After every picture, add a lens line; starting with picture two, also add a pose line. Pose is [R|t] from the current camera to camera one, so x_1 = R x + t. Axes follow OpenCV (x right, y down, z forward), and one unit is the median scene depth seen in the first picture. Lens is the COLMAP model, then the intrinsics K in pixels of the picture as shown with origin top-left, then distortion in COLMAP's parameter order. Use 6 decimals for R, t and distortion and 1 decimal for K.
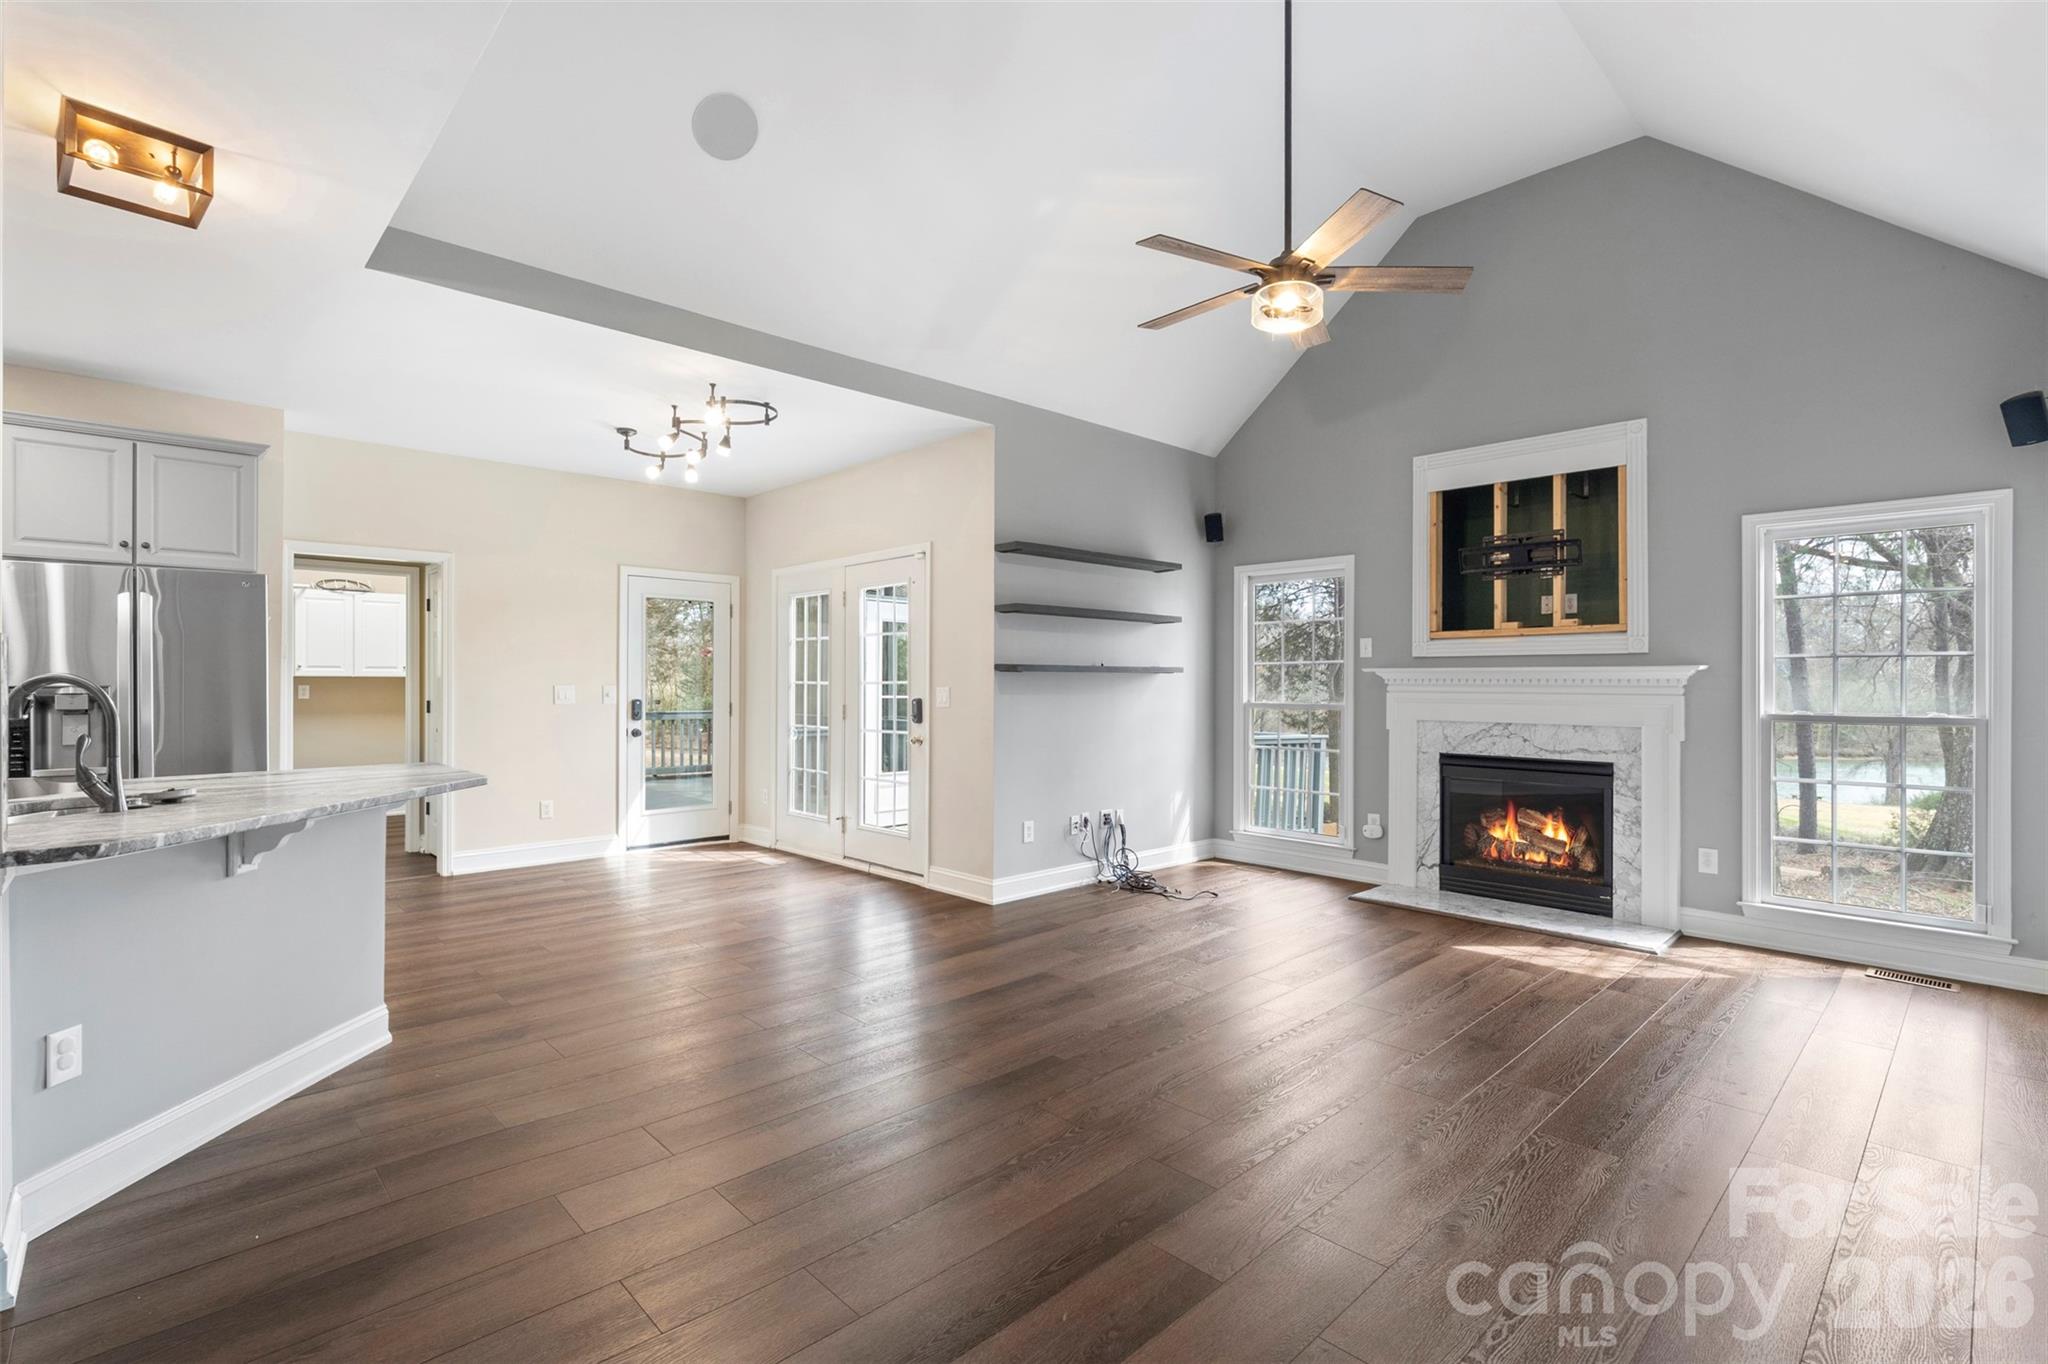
lens RADIAL K [[906.4, 0, 1016.7], [0, 906.4, 680.7], [0, 0, 1]] dist [-0.002049, 0.001244]
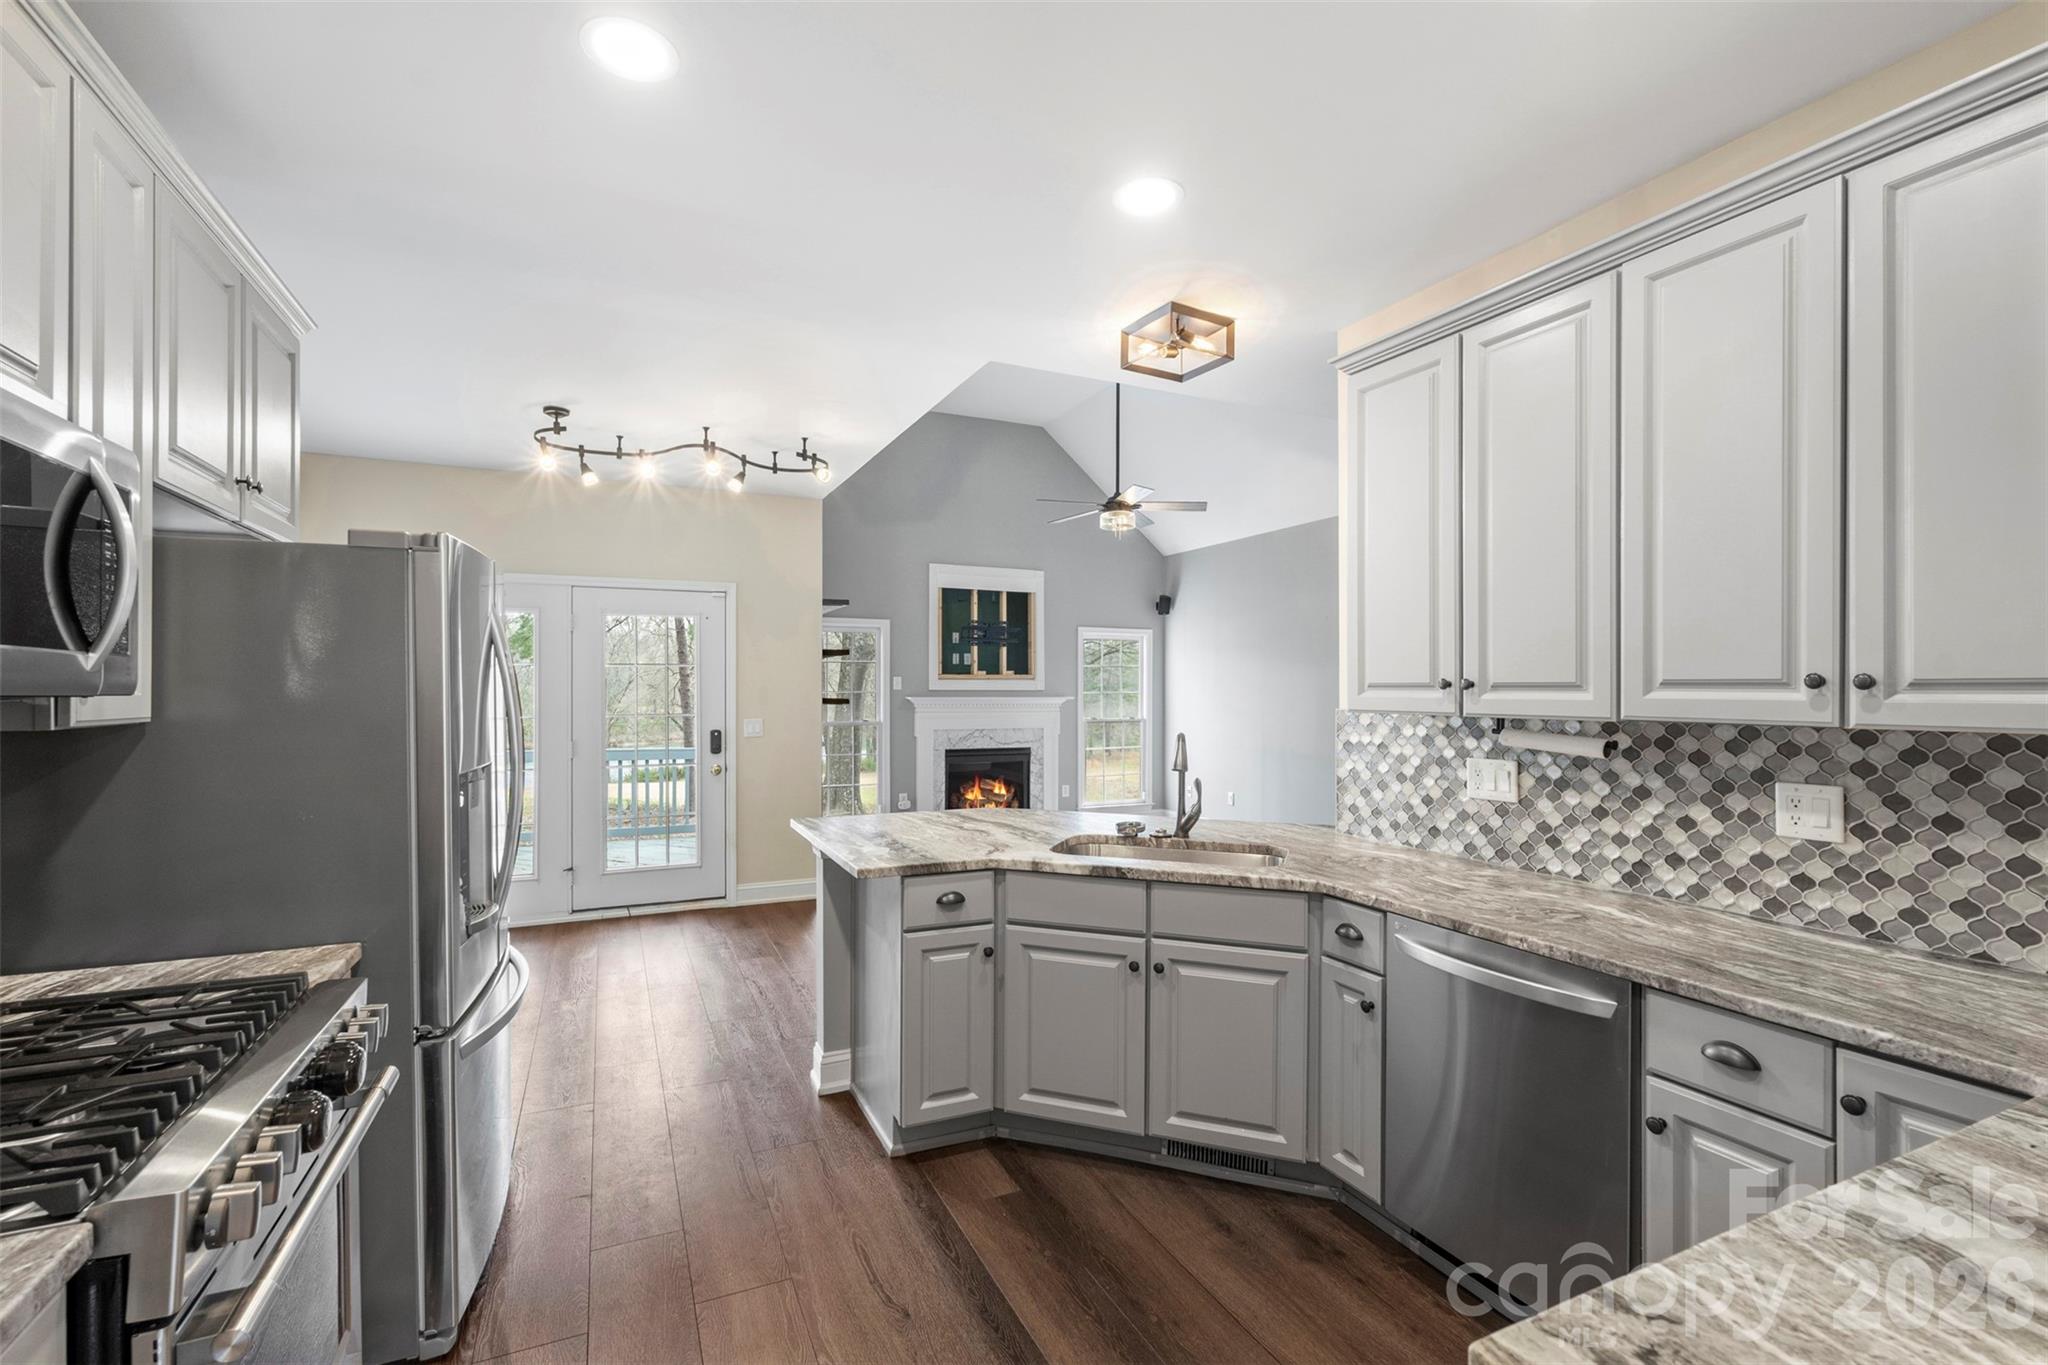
lens RADIAL K [[906.4, 0, 1006.5], [0, 906.4, 687.6], [0, 0, 1]] dist [-0.002049, 0.001244]
pose [[0.347449, -0.001327, 0.937698, -1.041239], [-0.001835, 0.999996, 0.002095, -0.035322], [-0.937697, -0.002448, 0.347445, 0.336896]]
